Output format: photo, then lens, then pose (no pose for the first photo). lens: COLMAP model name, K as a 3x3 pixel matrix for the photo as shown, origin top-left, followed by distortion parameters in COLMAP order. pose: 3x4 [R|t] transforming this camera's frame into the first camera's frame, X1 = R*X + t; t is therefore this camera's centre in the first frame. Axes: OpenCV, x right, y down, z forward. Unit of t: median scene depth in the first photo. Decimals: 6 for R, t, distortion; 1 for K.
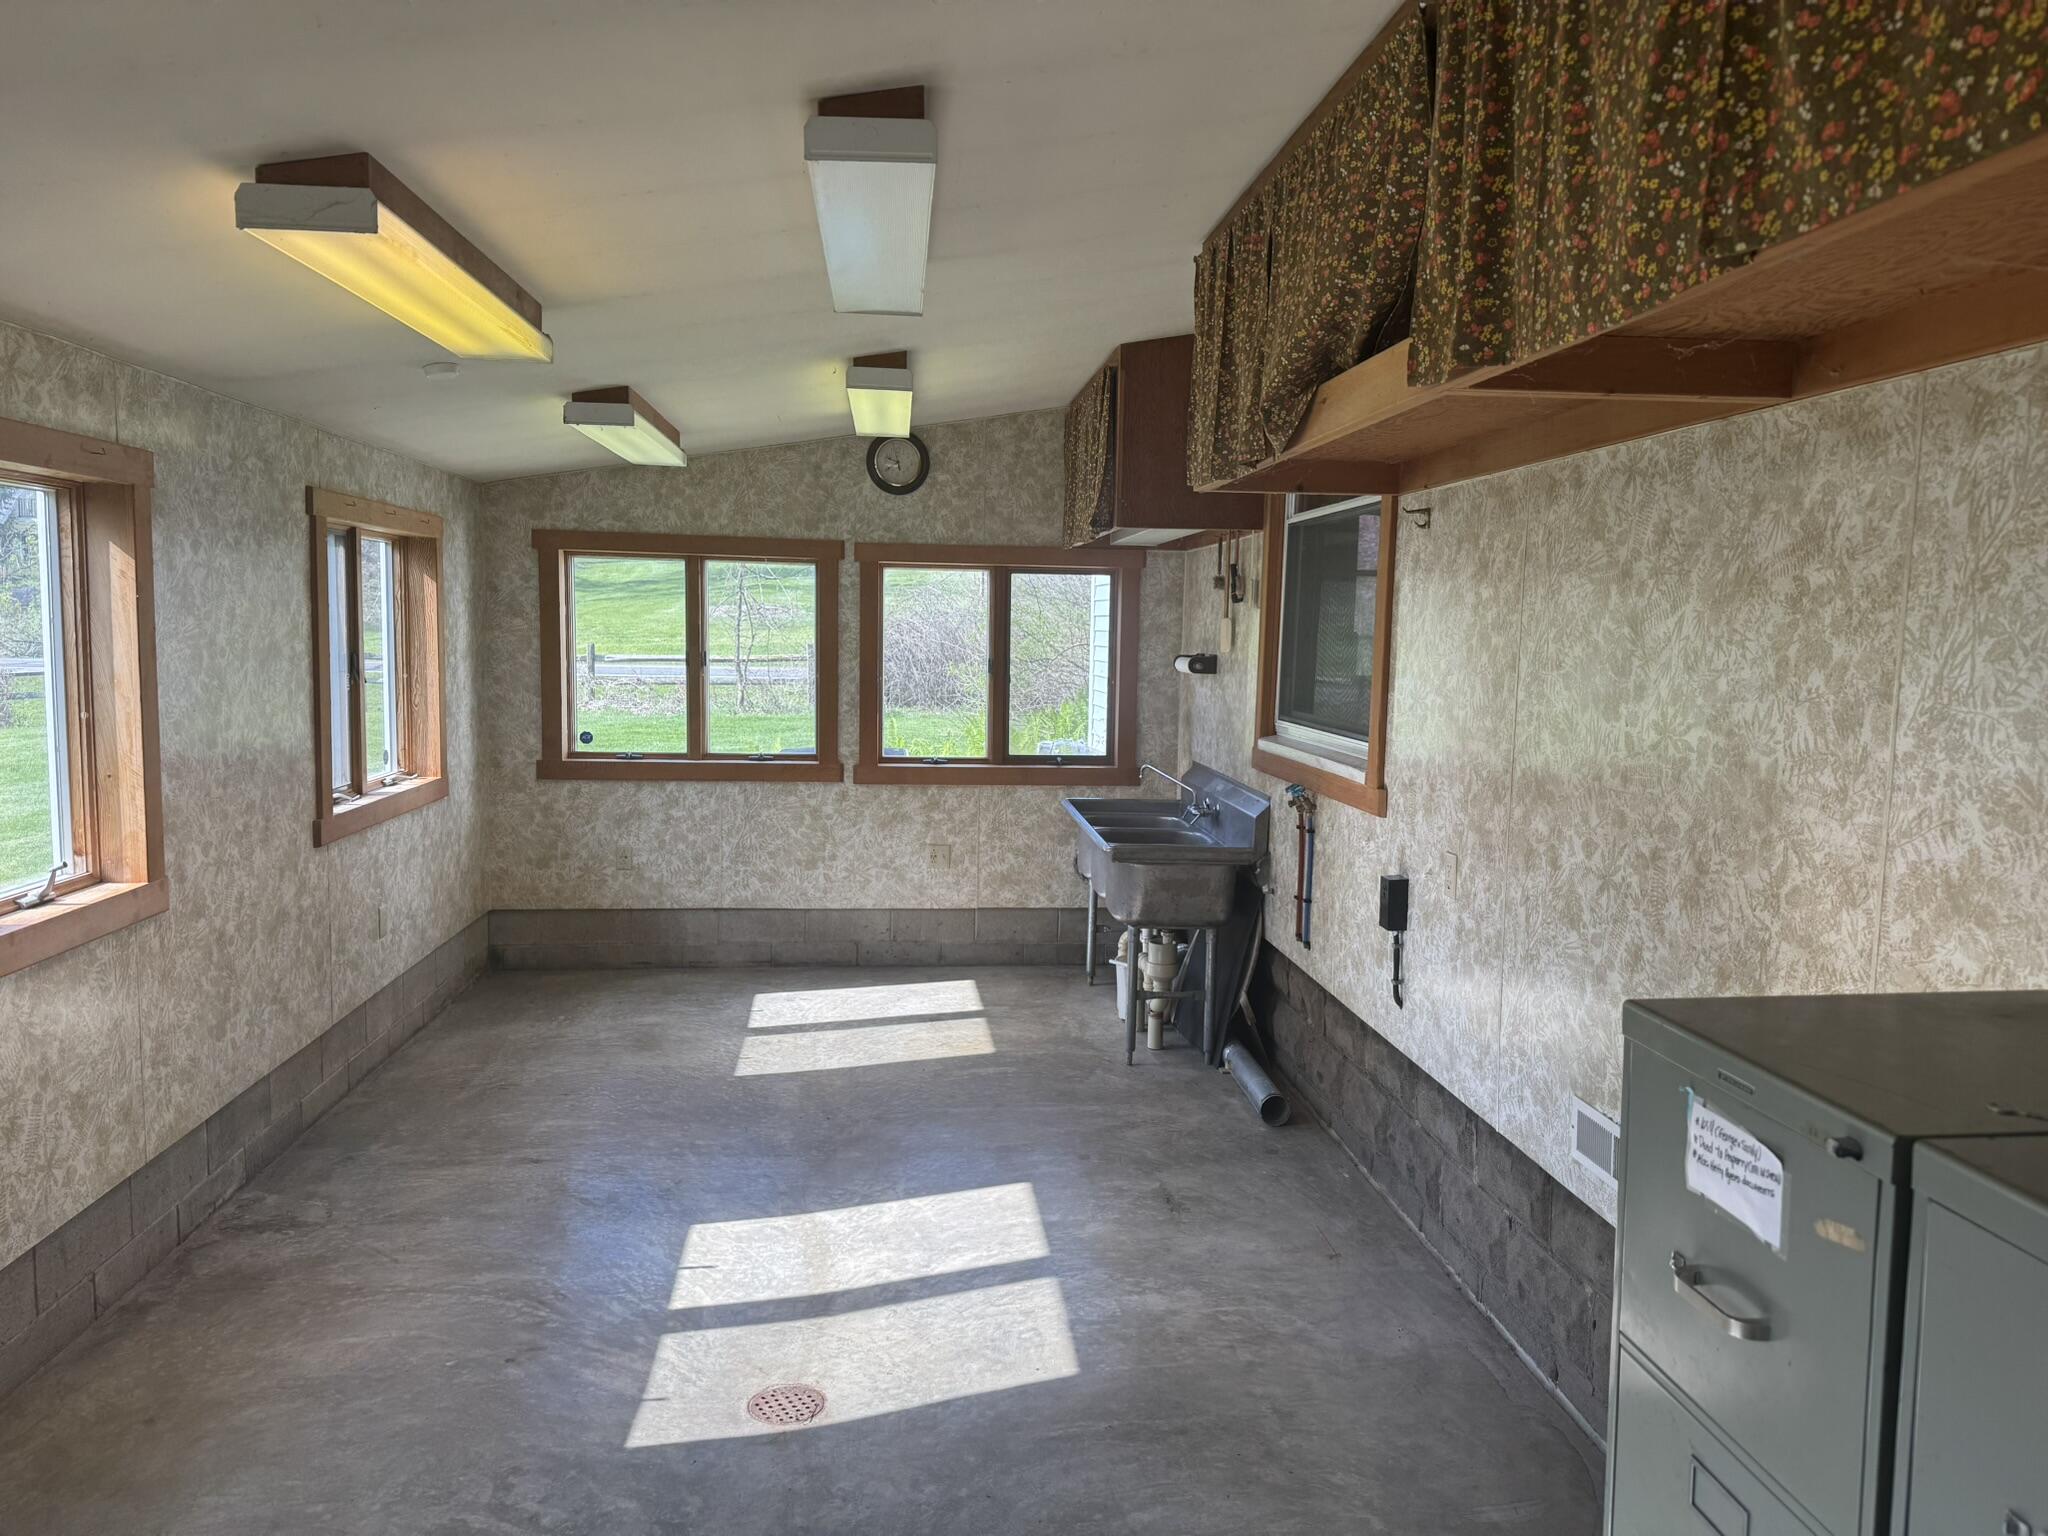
lens RADIAL K [[1408.6, 0, 1024.0], [0, 1408.6, 768.0], [0, 0, 1]] dist [0.019423, -0.037044]
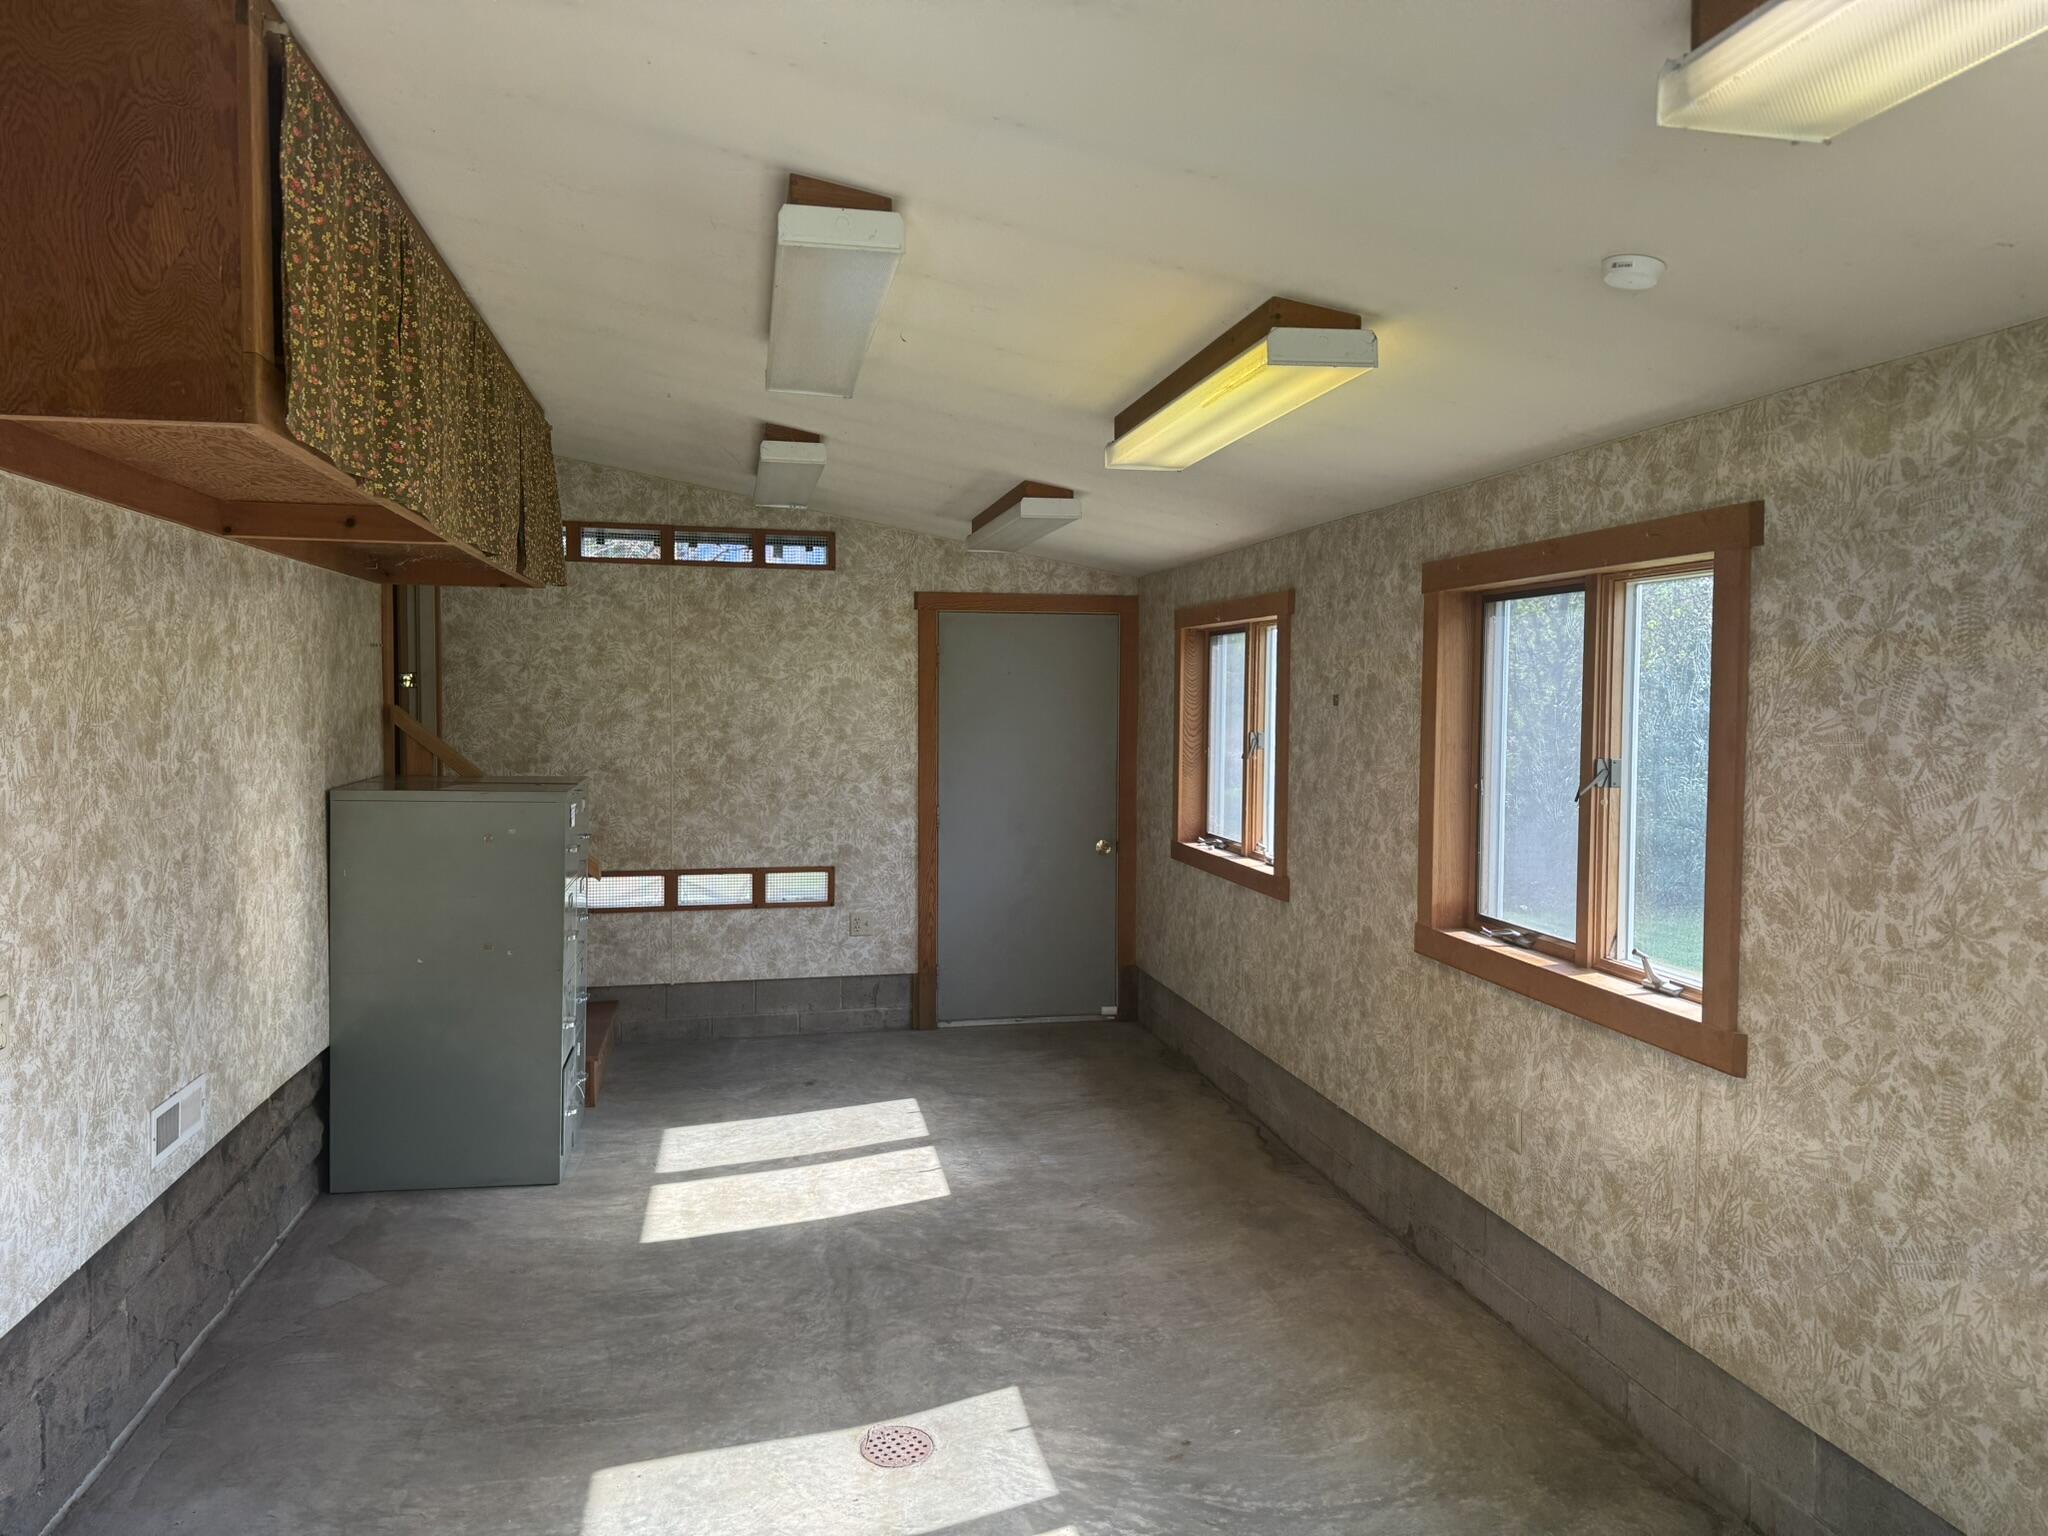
lens RADIAL K [[1408.6, 0, 1024.0], [0, 1408.6, 768.0], [0, 0, 1]] dist [0.019423, -0.037044]
pose [[-0.993954, -0.020779, -0.107812, -0.141946], [-0.037018, 0.987857, 0.150891, -0.203276], [0.103368, 0.153970, -0.982654, 1.989225]]
